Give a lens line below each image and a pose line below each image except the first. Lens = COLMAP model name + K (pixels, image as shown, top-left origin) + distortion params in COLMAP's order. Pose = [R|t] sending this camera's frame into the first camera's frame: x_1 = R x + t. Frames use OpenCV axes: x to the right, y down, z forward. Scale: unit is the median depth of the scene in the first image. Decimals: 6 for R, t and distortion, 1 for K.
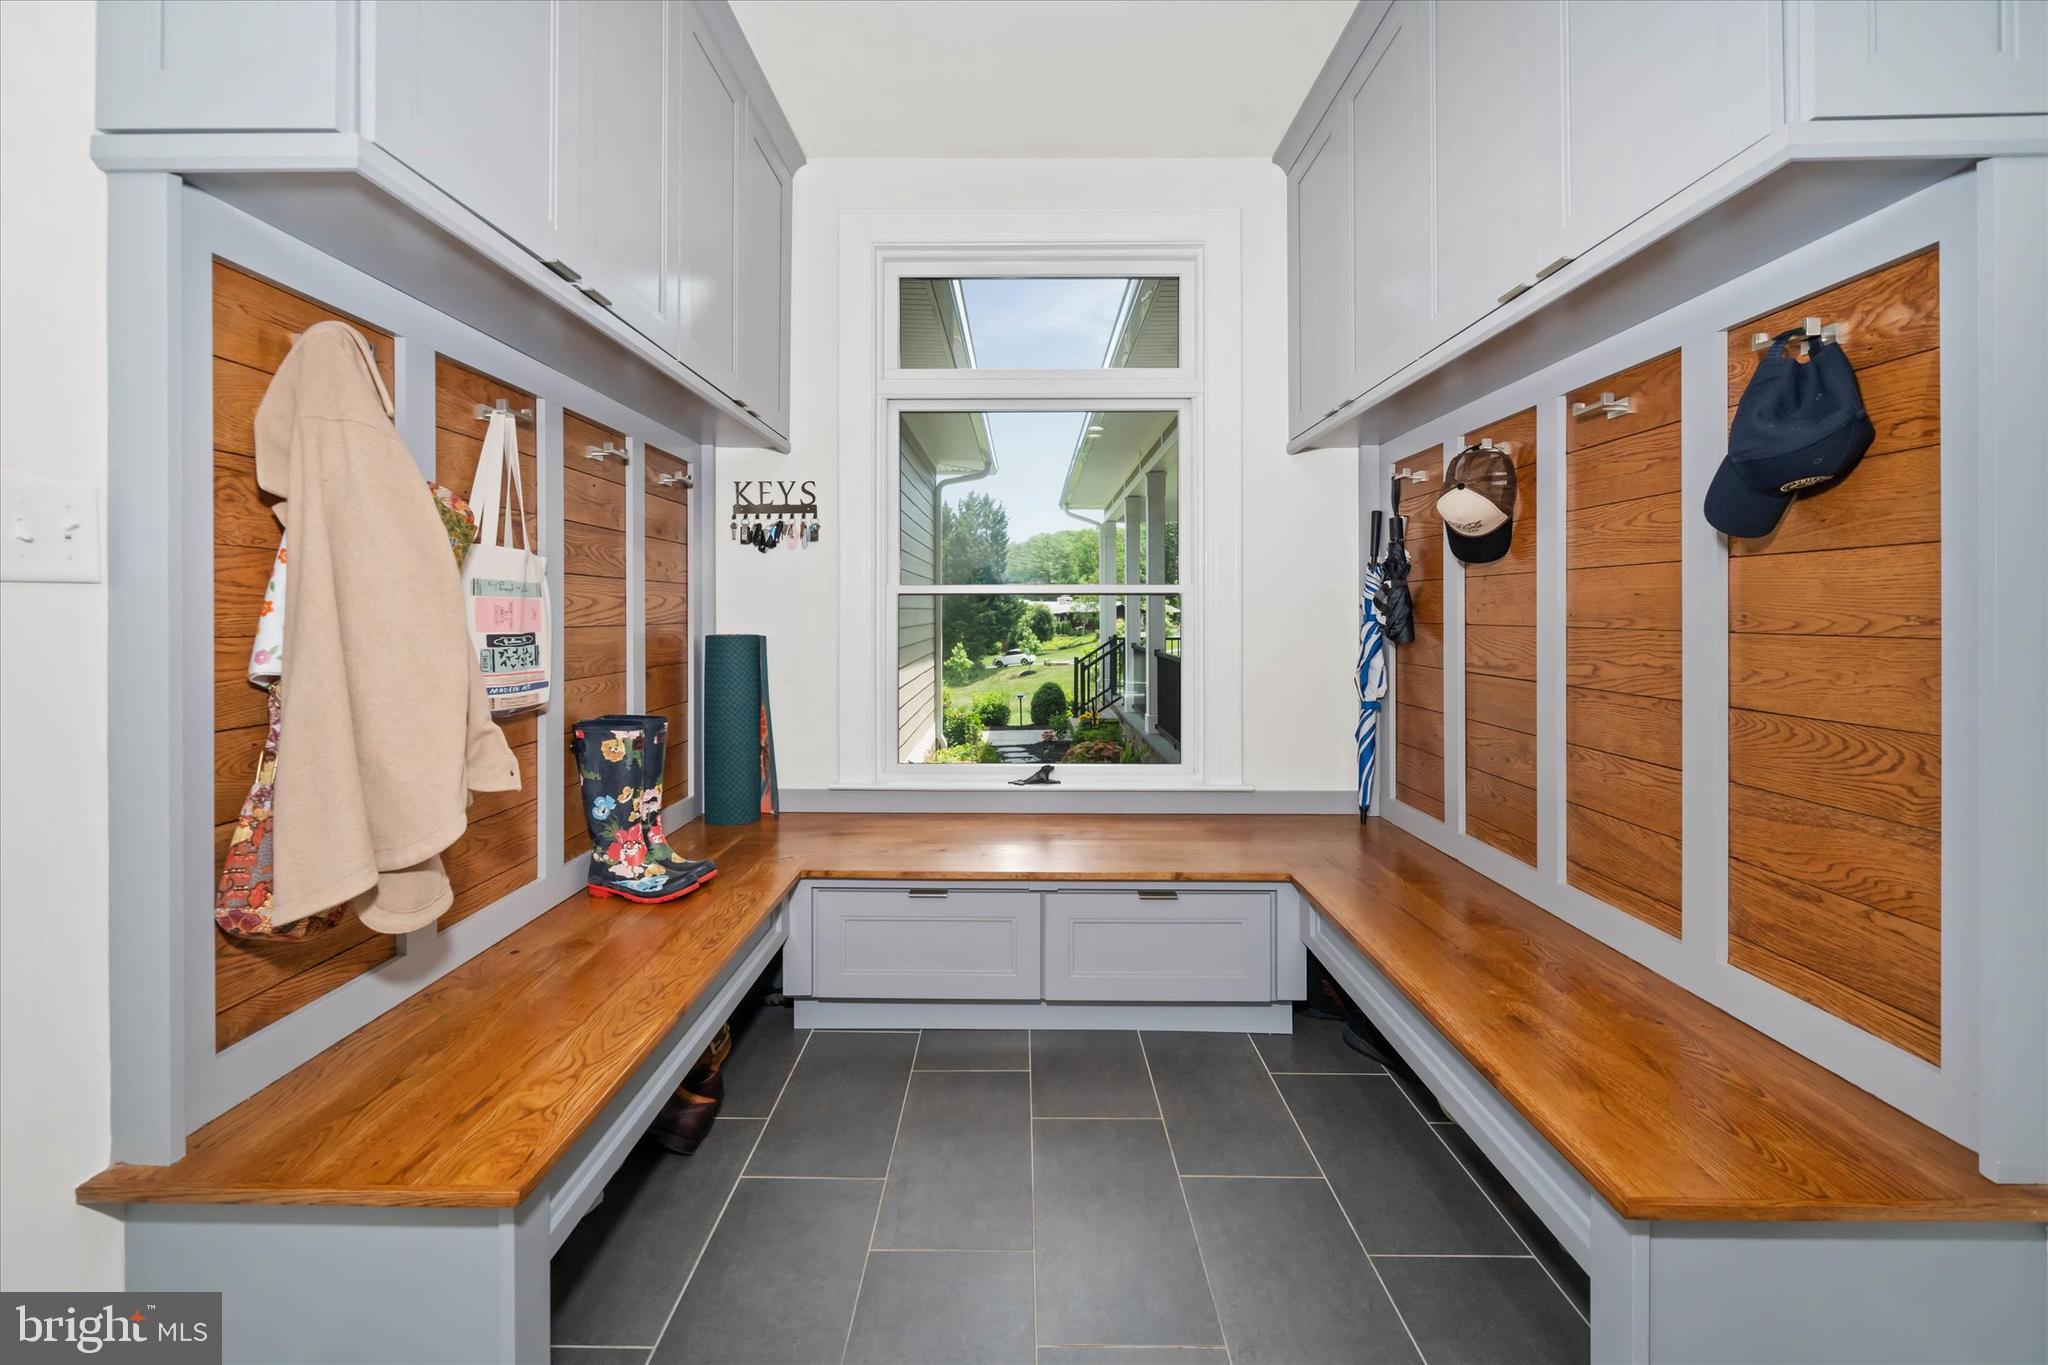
lens RADIAL K [[841.0, 0, 1019.9], [0, 841.0, 613.0], [0, 0, 1]] dist [-0.001216, -0.000685]
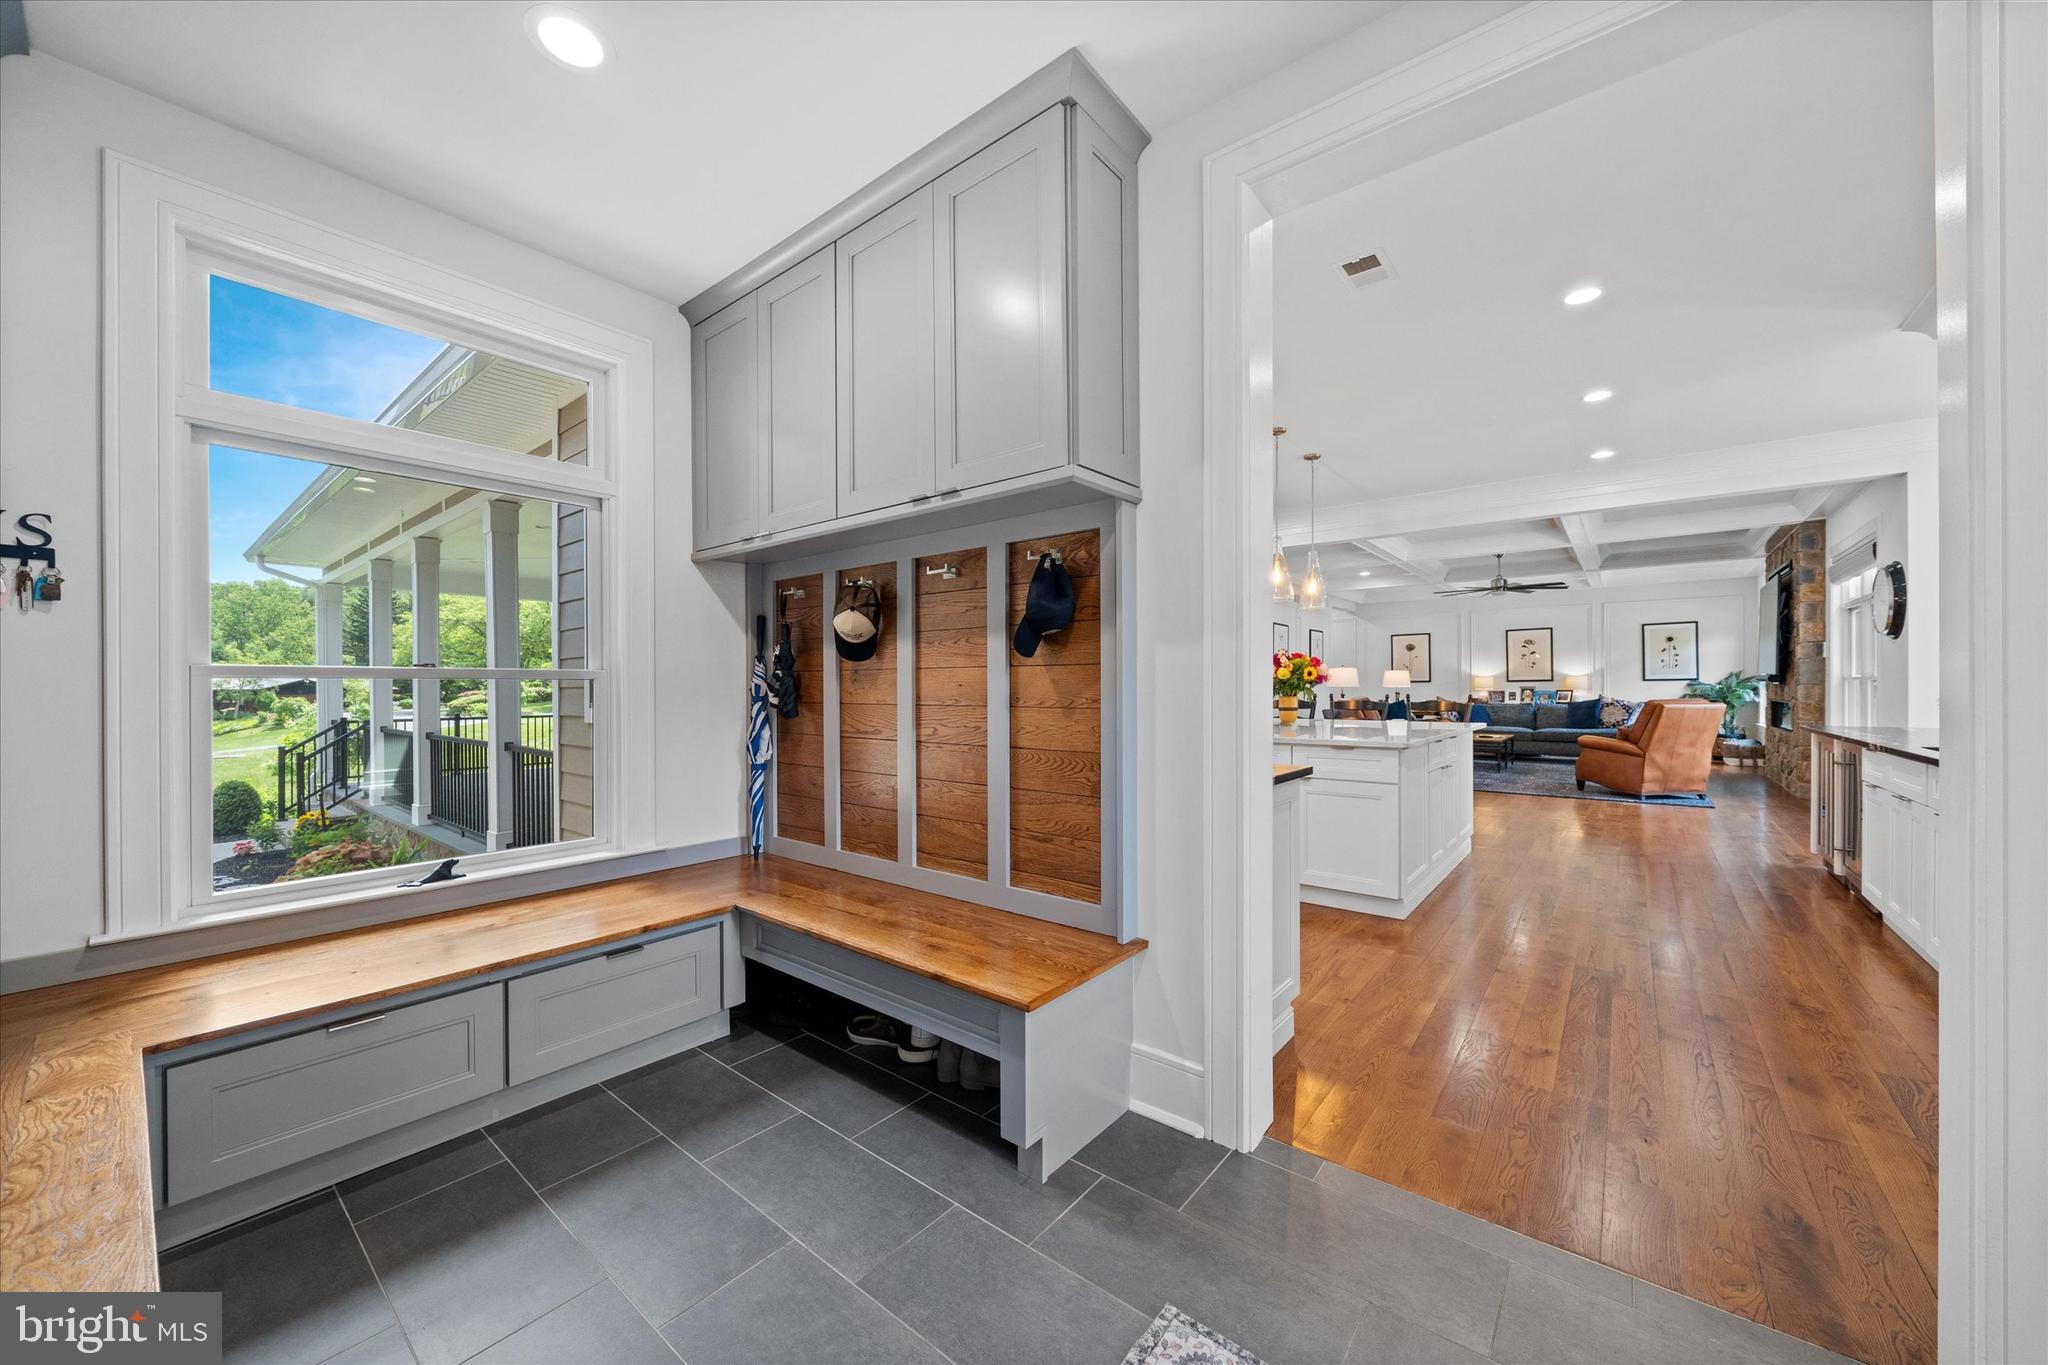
lens RADIAL K [[740.8, 0, 1024.2], [0, 740.8, 686.8], [0, 0, 1]] dist [-0.001075, -0.000027]
pose [[0.625299, -0.000363, 0.780385, -0.267894], [0.002906, 0.999994, -0.001863, -0.011672], [-0.780380, 0.003432, 0.625296, -0.028586]]
